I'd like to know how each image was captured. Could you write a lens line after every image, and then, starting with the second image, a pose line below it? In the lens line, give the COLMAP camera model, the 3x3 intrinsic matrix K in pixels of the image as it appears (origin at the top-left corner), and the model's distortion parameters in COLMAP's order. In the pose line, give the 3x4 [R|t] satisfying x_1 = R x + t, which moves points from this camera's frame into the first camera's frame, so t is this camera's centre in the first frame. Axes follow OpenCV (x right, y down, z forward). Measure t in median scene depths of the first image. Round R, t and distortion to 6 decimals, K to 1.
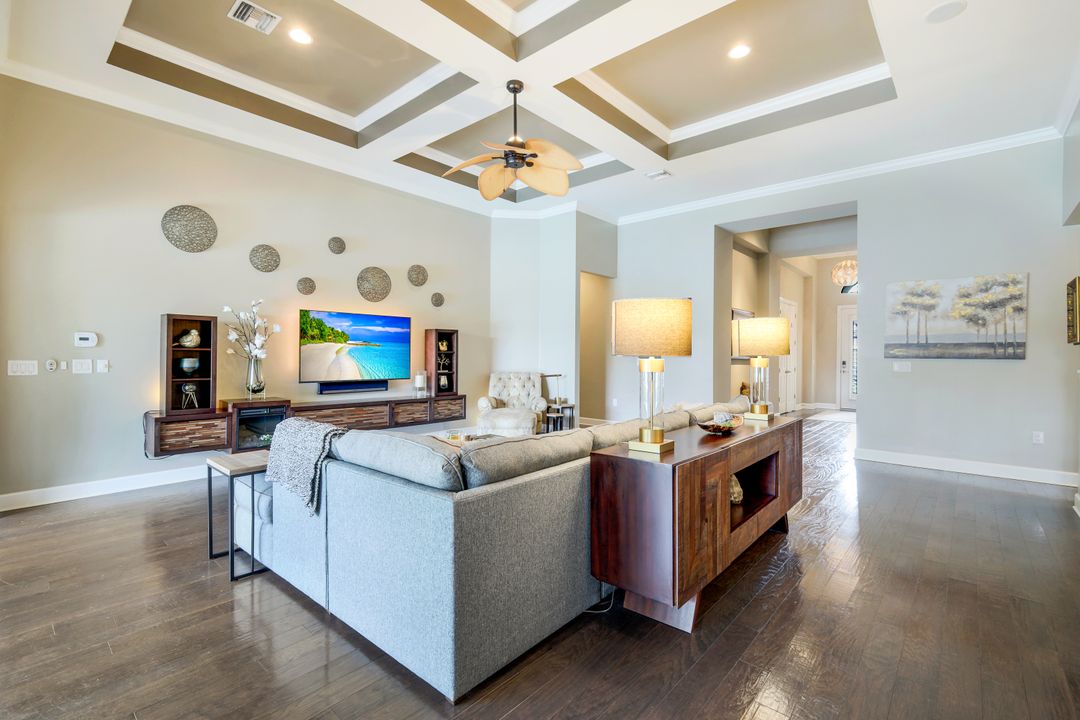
lens RADIAL K [[487.5, 0, 547.4], [0, 487.5, 353.3], [0, 0, 1]] dist [0.002081, 0.000171]
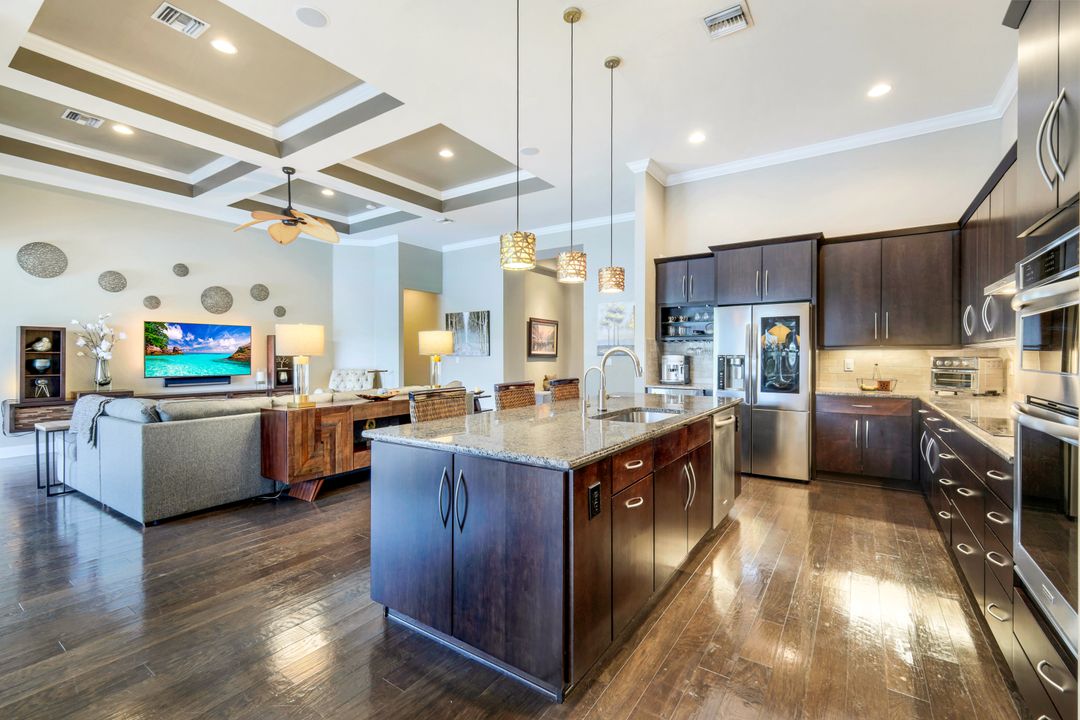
lens RADIAL K [[455.7, 0, 557.2], [0, 455.7, 354.2], [0, 0, 1]] dist [-0.032097, 0.004853]
pose [[0.987909, -0.006925, 0.154882, 0.400264], [0.006579, 0.999975, 0.002743, 0.001914], [-0.154897, -0.001691, 0.987929, -0.339220]]
